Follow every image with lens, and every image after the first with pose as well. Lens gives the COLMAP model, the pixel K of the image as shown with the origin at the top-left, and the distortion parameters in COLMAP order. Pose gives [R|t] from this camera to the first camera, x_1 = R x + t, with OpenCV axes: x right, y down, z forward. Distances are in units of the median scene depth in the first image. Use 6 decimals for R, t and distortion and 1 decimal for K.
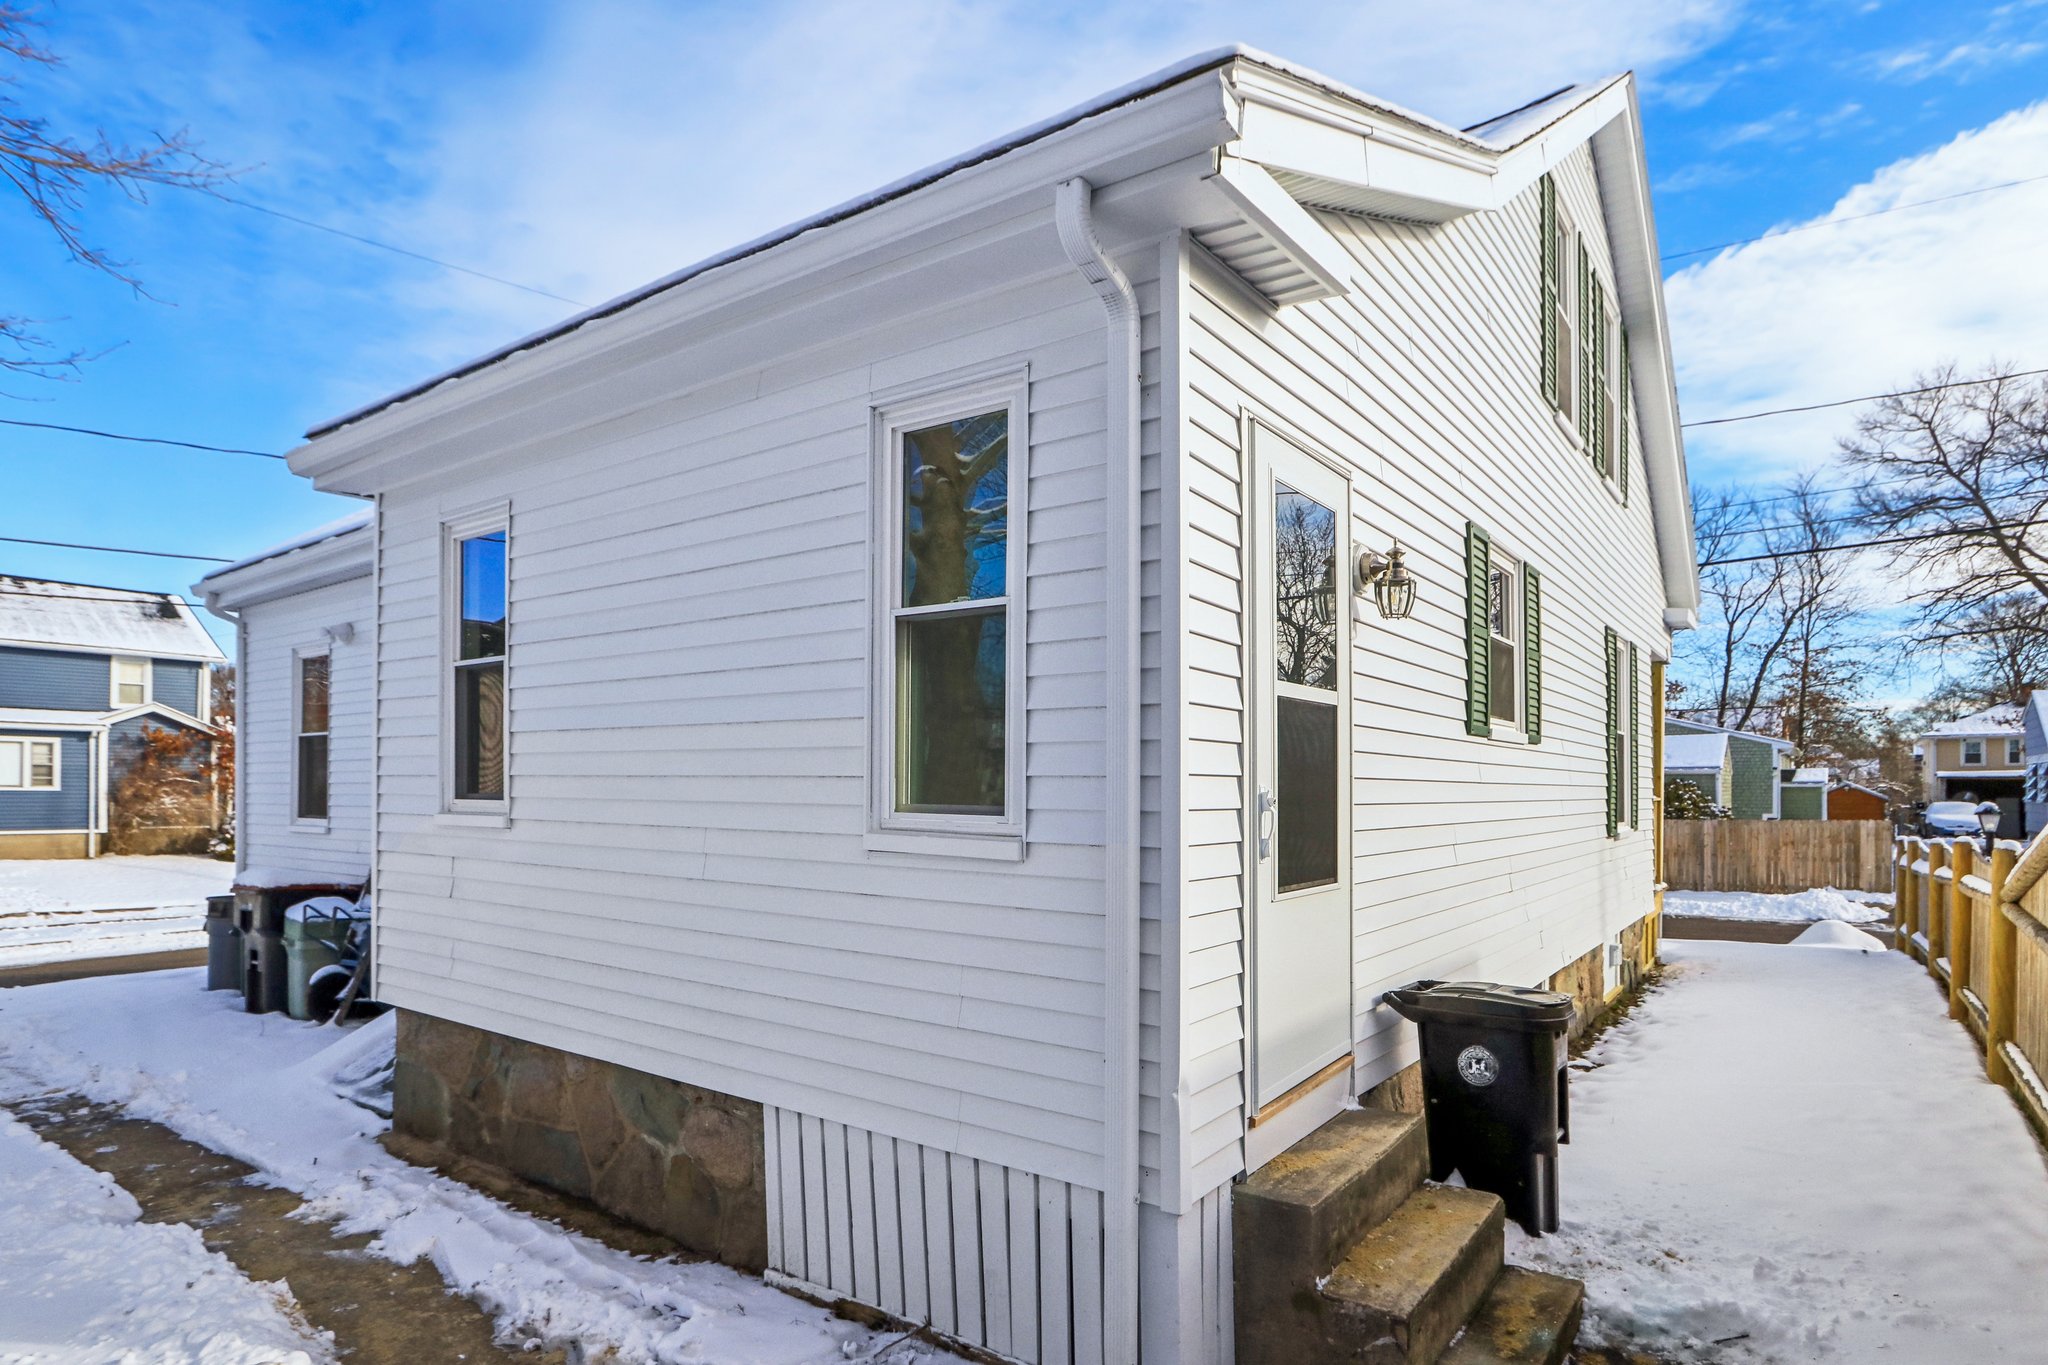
lens RADIAL K [[1107.7, 0, 1024.0], [0, 1107.7, 682.5], [0, 0, 1]] dist [-0.011720, 0.002138]
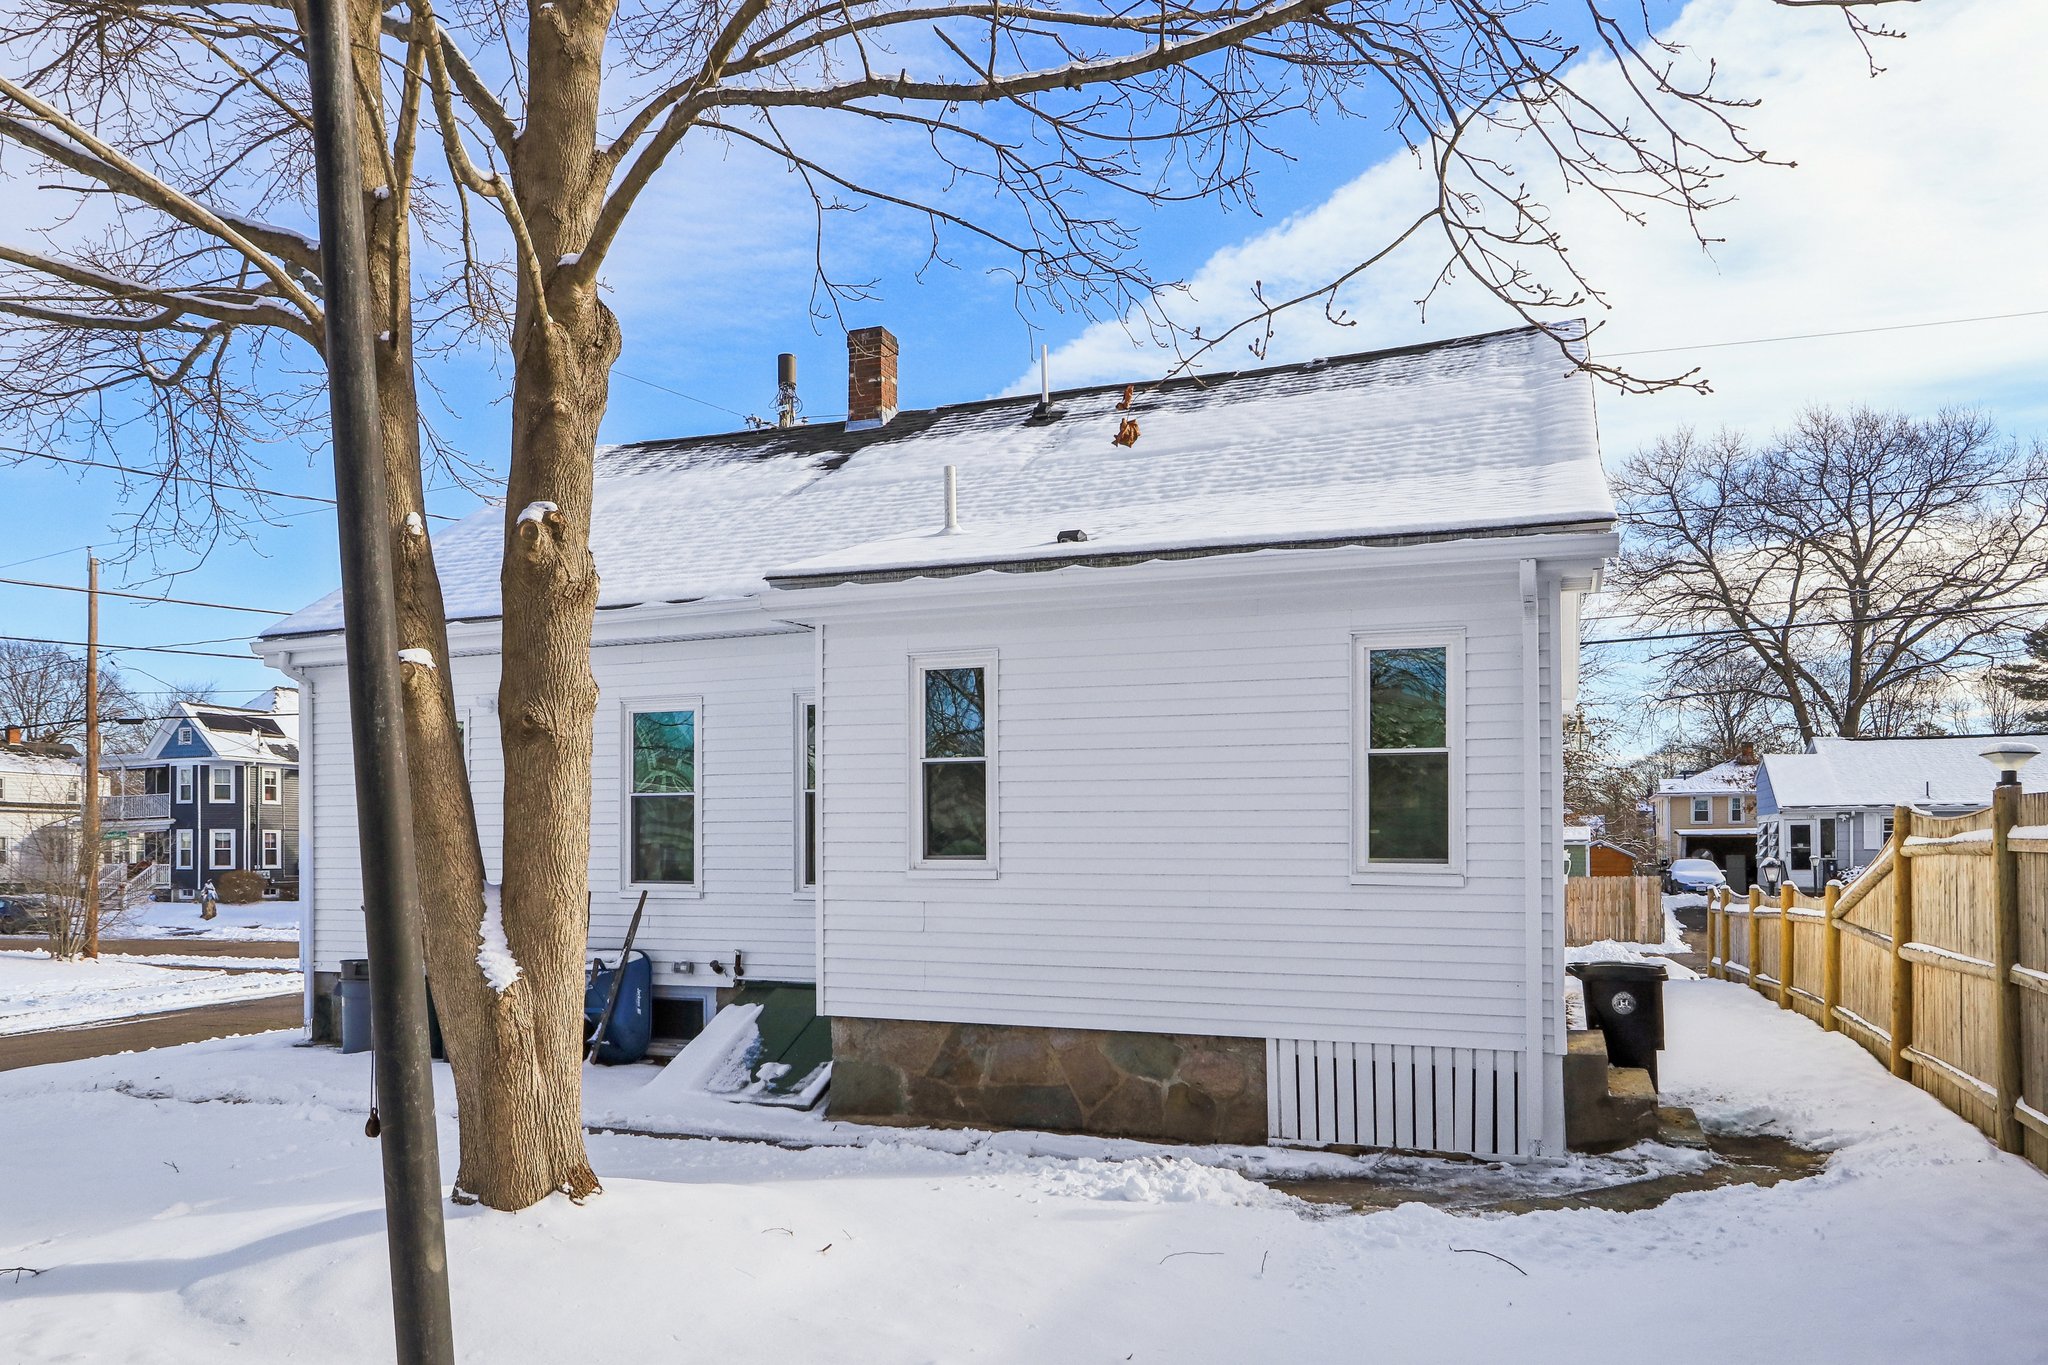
lens RADIAL K [[1366.3, 0, 1024.0], [0, 1366.3, 682.5], [0, 0, 1]] dist [0.001445, 0.000554]
pose [[0.965304, 0.026177, 0.259813, -0.780808], [-0.019328, 0.999396, -0.028883, -0.063405], [-0.260412, 0.022859, 0.965227, -0.628593]]
